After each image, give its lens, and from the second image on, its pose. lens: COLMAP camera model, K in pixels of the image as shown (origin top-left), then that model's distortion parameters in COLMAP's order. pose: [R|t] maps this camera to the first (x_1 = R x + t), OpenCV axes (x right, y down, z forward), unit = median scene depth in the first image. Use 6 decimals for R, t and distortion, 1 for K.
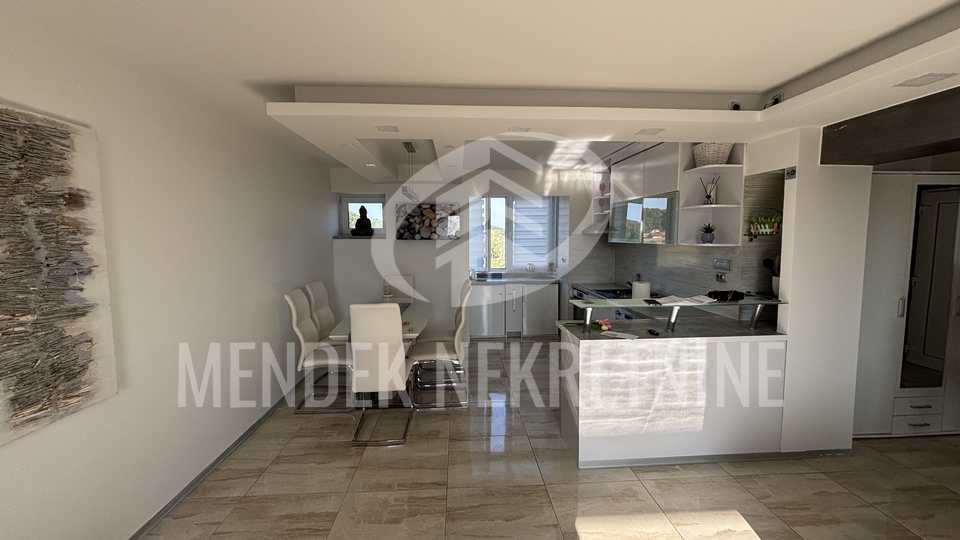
lens RADIAL K [[389.8, 0, 476.7], [0, 389.8, 267.7], [0, 0, 1]] dist [-0.000567, 0.001205]
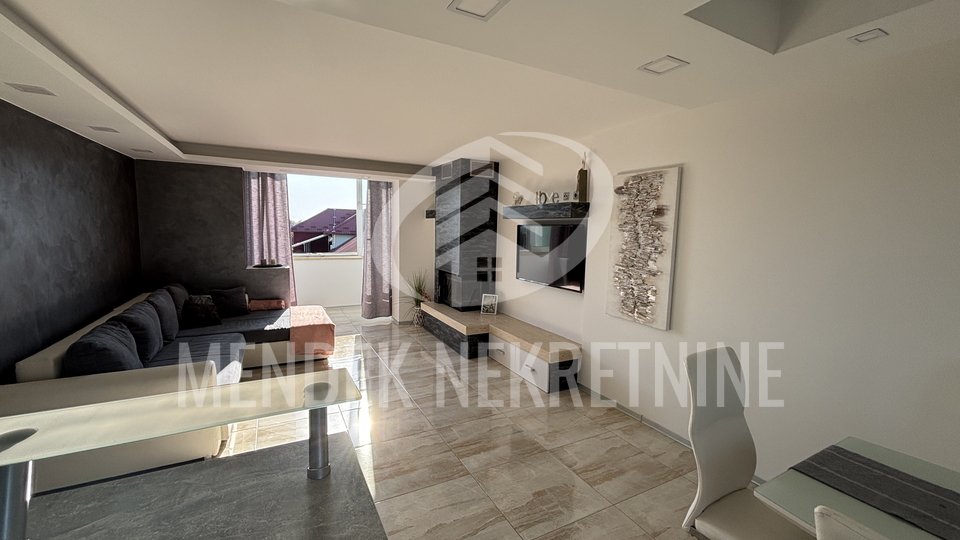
lens RADIAL K [[389.8, 0, 478.1], [0, 389.8, 266.9], [0, 0, 1]] dist [-0.000567, 0.001205]
pose [[-0.905576, 0.026328, -0.423366, 0.335418], [-0.053639, 0.982953, 0.175859, -0.131491], [0.420779, 0.181963, -0.888727, 1.546977]]
